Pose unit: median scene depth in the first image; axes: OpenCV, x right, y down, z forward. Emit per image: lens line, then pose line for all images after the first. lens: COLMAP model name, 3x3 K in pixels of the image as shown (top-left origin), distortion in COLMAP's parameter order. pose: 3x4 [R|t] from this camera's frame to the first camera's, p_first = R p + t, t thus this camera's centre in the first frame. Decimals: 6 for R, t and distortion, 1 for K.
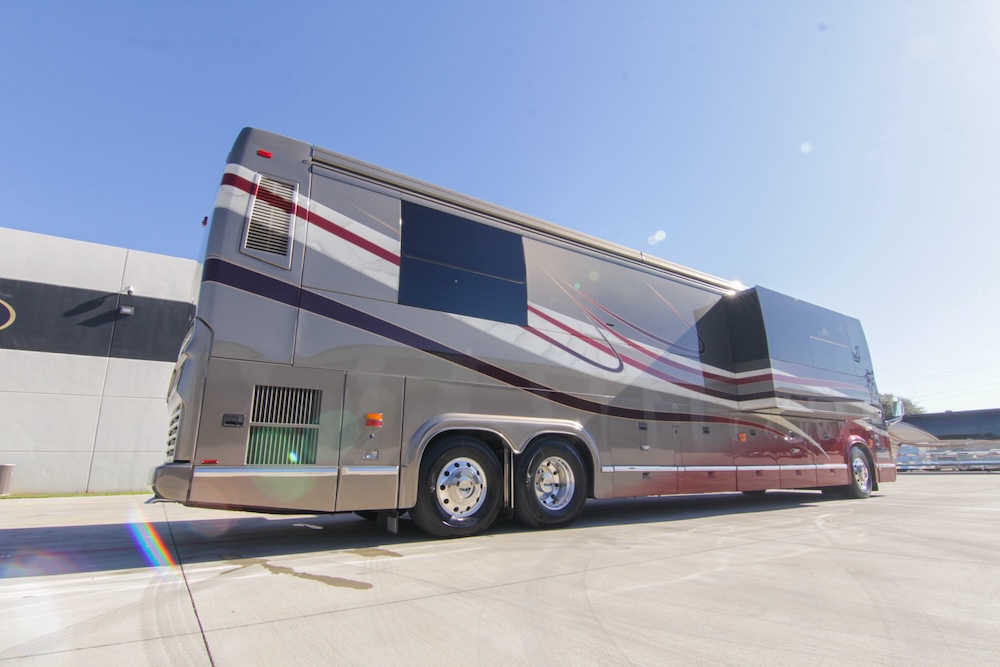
lens RADIAL K [[505.5, 0, 500.0], [0, 505.5, 333.5], [0, 0, 1]] dist [-0.002326, -0.019620]
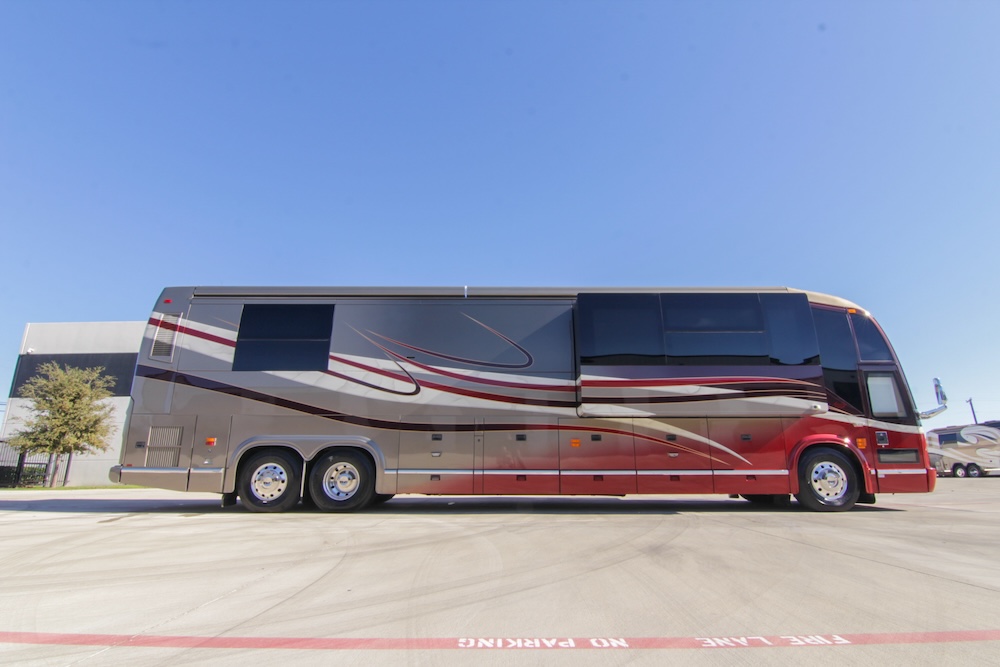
lens RADIAL K [[505.5, 0, 500.0], [0, 505.5, 333.5], [0, 0, 1]] dist [-0.002326, -0.019620]
pose [[0.830216, -0.131826, -0.541630, 1.258013], [0.136673, 0.990116, -0.031487, -0.006847], [0.540428, -0.047885, 0.840027, 0.072973]]
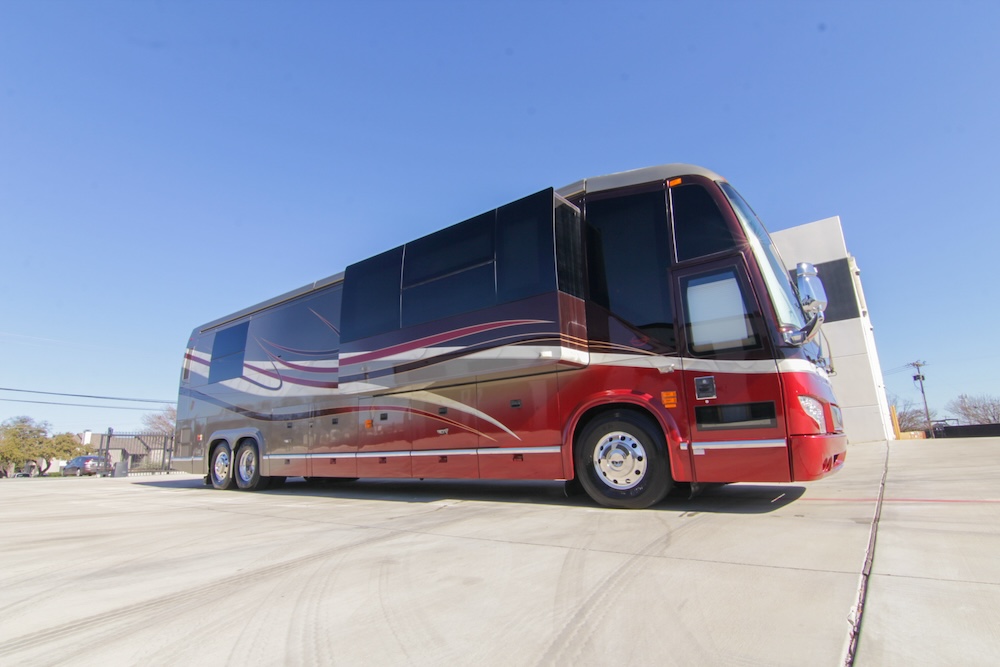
lens RADIAL K [[505.5, 0, 500.0], [0, 505.5, 333.5], [0, 0, 1]] dist [-0.002326, -0.019620]
pose [[0.324144, -0.209522, -0.922514, 2.003469], [0.276499, 0.953565, -0.119420, 0.302017], [0.904698, -0.216365, 0.367025, 1.212043]]
